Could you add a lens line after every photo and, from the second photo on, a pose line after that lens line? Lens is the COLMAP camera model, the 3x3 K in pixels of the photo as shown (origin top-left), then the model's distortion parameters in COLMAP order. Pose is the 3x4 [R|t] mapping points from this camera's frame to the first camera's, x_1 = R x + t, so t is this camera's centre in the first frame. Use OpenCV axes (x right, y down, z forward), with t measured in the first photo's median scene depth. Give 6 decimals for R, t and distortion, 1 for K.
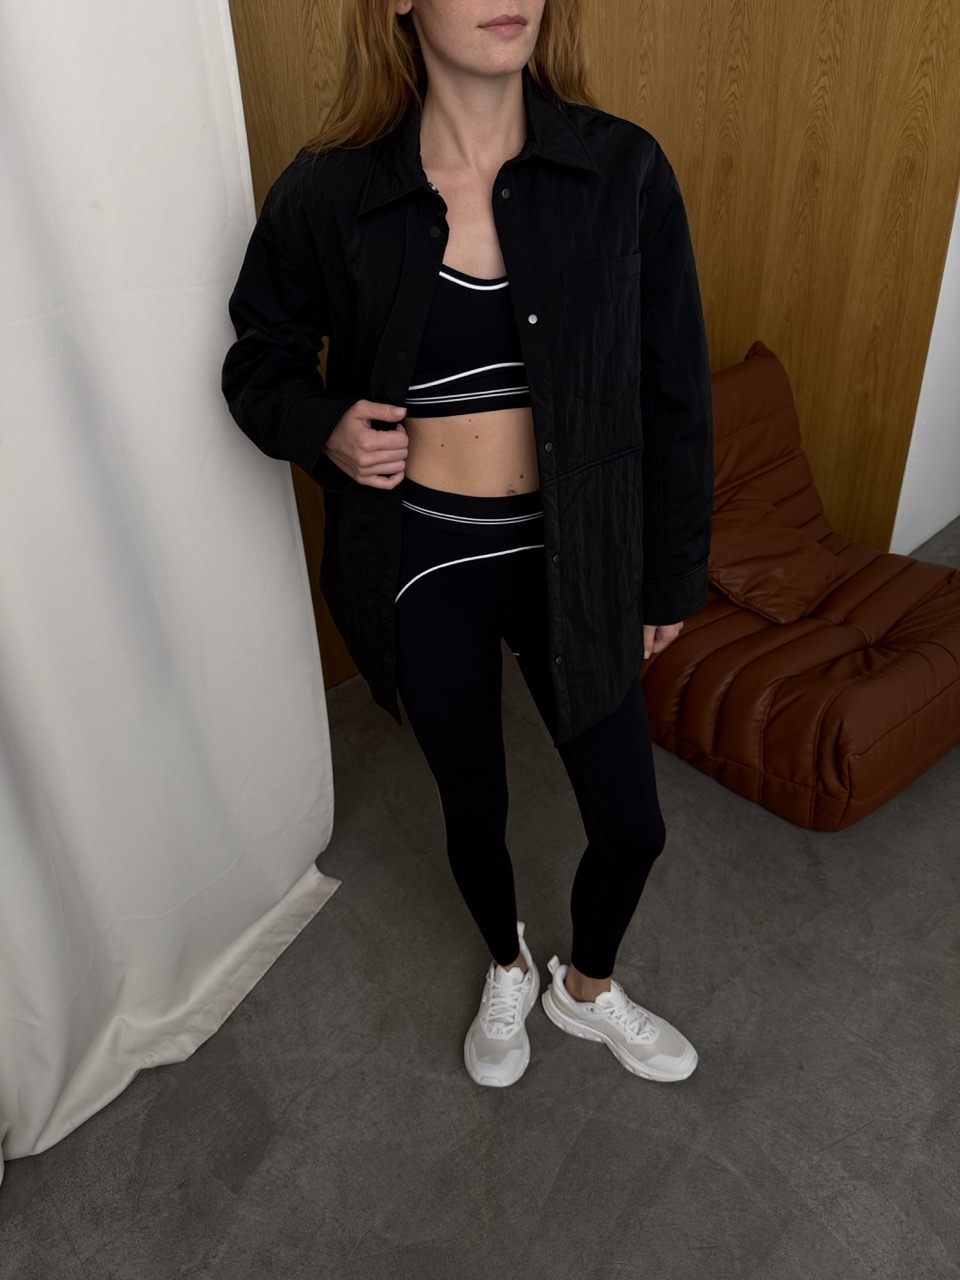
lens RADIAL K [[920.0, 0, 477.5], [0, 920.0, 645.1], [0, 0, 1]] dist [0.002663, -0.020186]
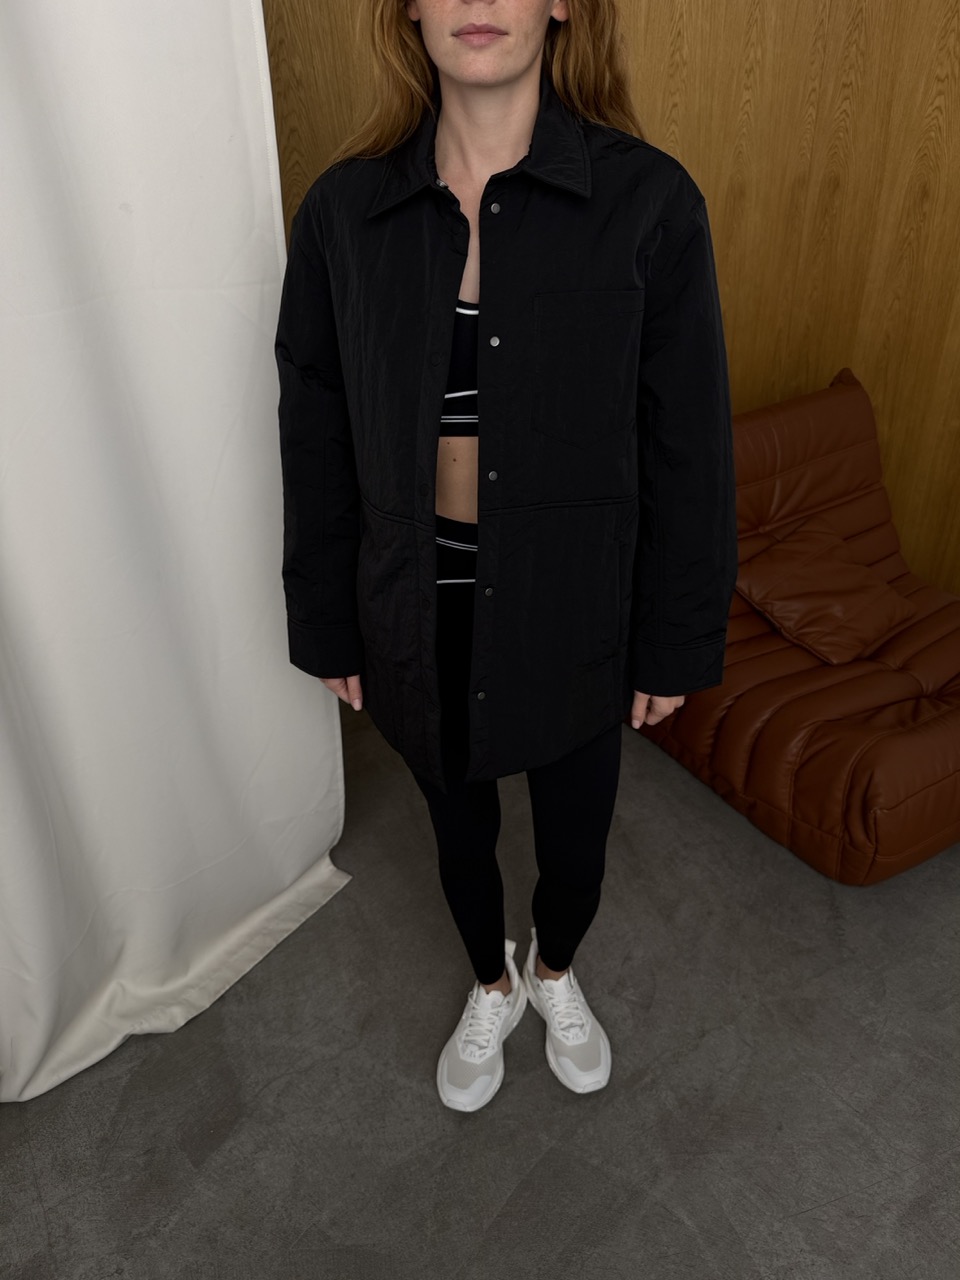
lens RADIAL K [[920.0, 0, 480.1], [0, 920.0, 644.9], [0, 0, 1]] dist [0.002663, -0.020186]
pose [[0.989275, 0.090728, -0.114472, 0.095351], [-0.091149, 0.995836, 0.001560, -0.014122], [0.114137, 0.008891, 0.993425, 0.006734]]
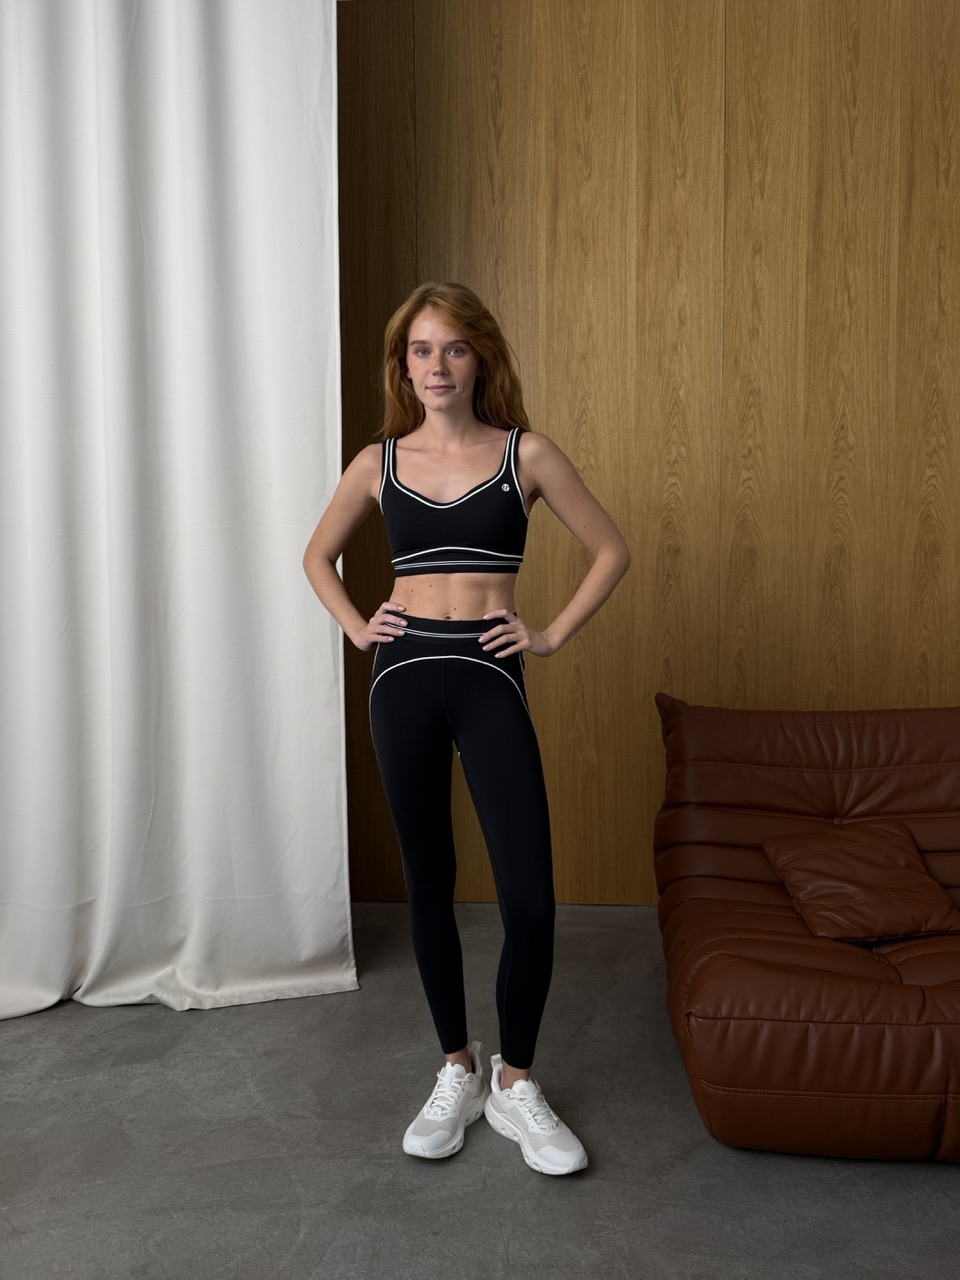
lens RADIAL K [[920.0, 0, 475.9], [0, 920.0, 644.4], [0, 0, 1]] dist [0.002663, -0.020186]
pose [[0.681693, 0.091598, -0.725882, 0.938804], [-0.403361, 0.874787, -0.268418, 0.134495], [0.610406, 0.475771, 0.633283, 0.082735]]
